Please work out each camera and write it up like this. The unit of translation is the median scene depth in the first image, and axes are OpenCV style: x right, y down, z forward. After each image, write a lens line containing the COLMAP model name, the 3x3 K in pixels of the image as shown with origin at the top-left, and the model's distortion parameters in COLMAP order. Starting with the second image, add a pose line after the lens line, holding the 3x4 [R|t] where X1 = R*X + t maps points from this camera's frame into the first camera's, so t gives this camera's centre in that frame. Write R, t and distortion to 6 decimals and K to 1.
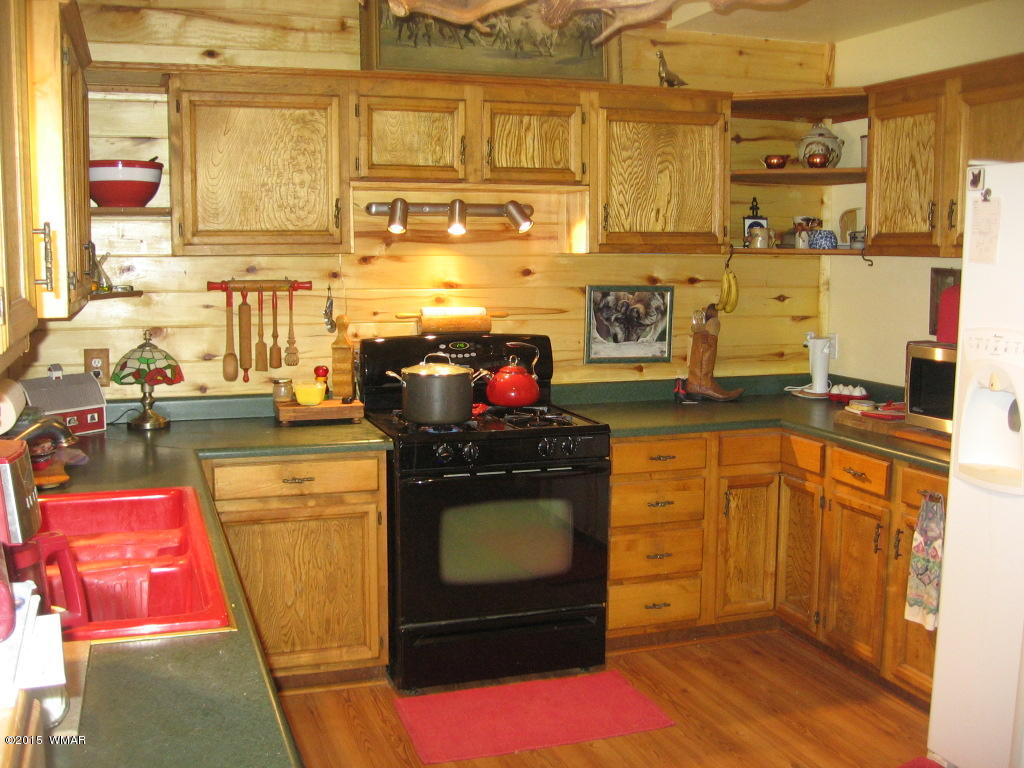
lens RADIAL K [[1086.9, 0, 511.1], [0, 1086.9, 382.8], [0, 0, 1]] dist [-0.110122, 0.000000]
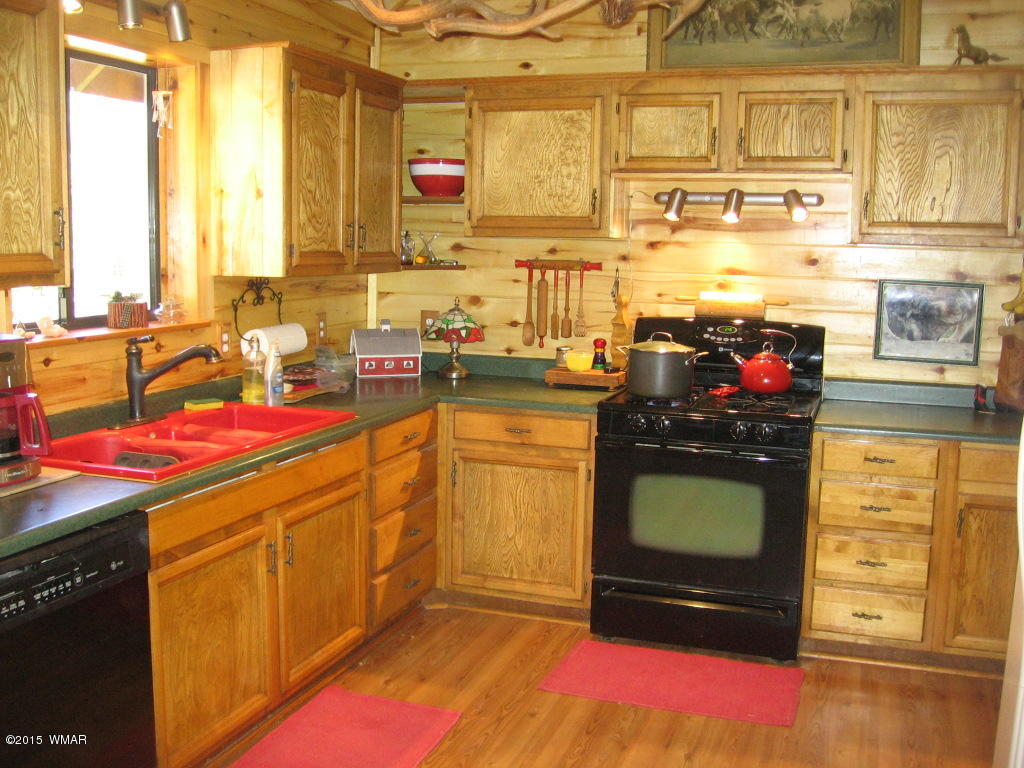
lens RADIAL K [[1086.9, 0, 509.4], [0, 1086.9, 384.6], [0, 0, 1]] dist [-0.110122, 0.000000]
pose [[0.780399, 0.095287, -0.617979, 0.453854], [-0.091600, 0.995080, 0.037758, -0.002156], [0.618536, 0.027141, 0.785287, 0.065421]]
